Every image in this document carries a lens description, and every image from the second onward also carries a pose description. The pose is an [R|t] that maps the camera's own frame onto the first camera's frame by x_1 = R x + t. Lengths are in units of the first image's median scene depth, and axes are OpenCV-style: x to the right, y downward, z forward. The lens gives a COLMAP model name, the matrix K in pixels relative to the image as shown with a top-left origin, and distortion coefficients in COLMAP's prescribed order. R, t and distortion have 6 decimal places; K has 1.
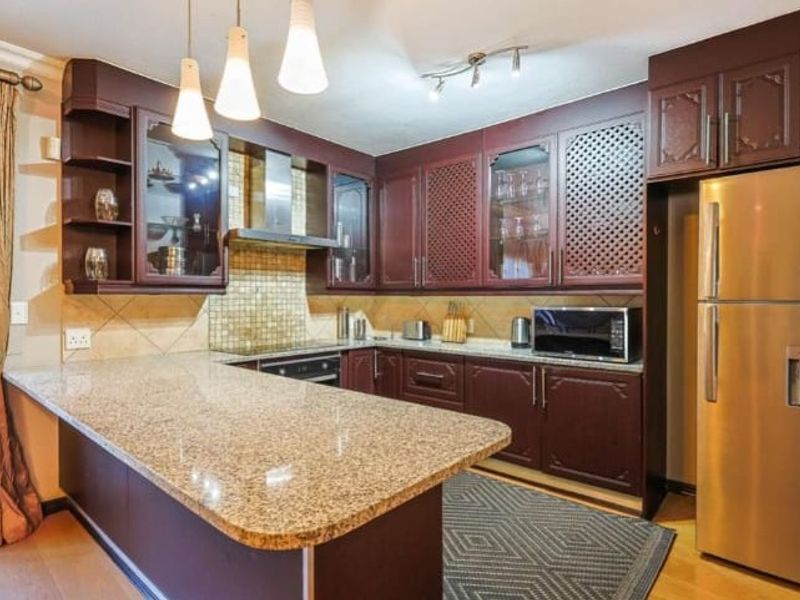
lens RADIAL K [[441.8, 0, 398.5], [0, 441.8, 301.1], [0, 0, 1]] dist [-0.000549, 0.001910]
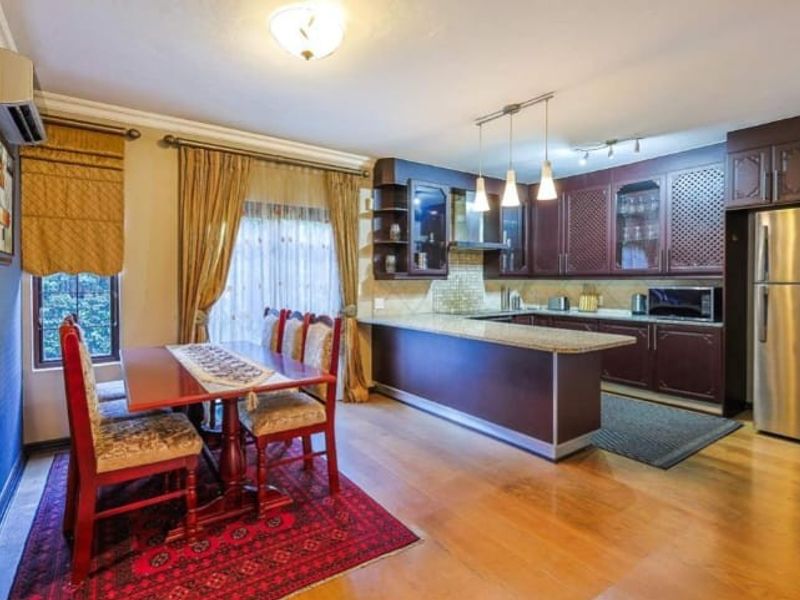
lens RADIAL K [[441.8, 0, 390.1], [0, 441.8, 287.5], [0, 0, 1]] dist [-0.000549, 0.001910]
pose [[0.971238, 0.000322, -0.238109, -0.178710], [0.001846, 0.999959, 0.008881, -0.000473], [0.238102, -0.009065, 0.971198, -0.630661]]
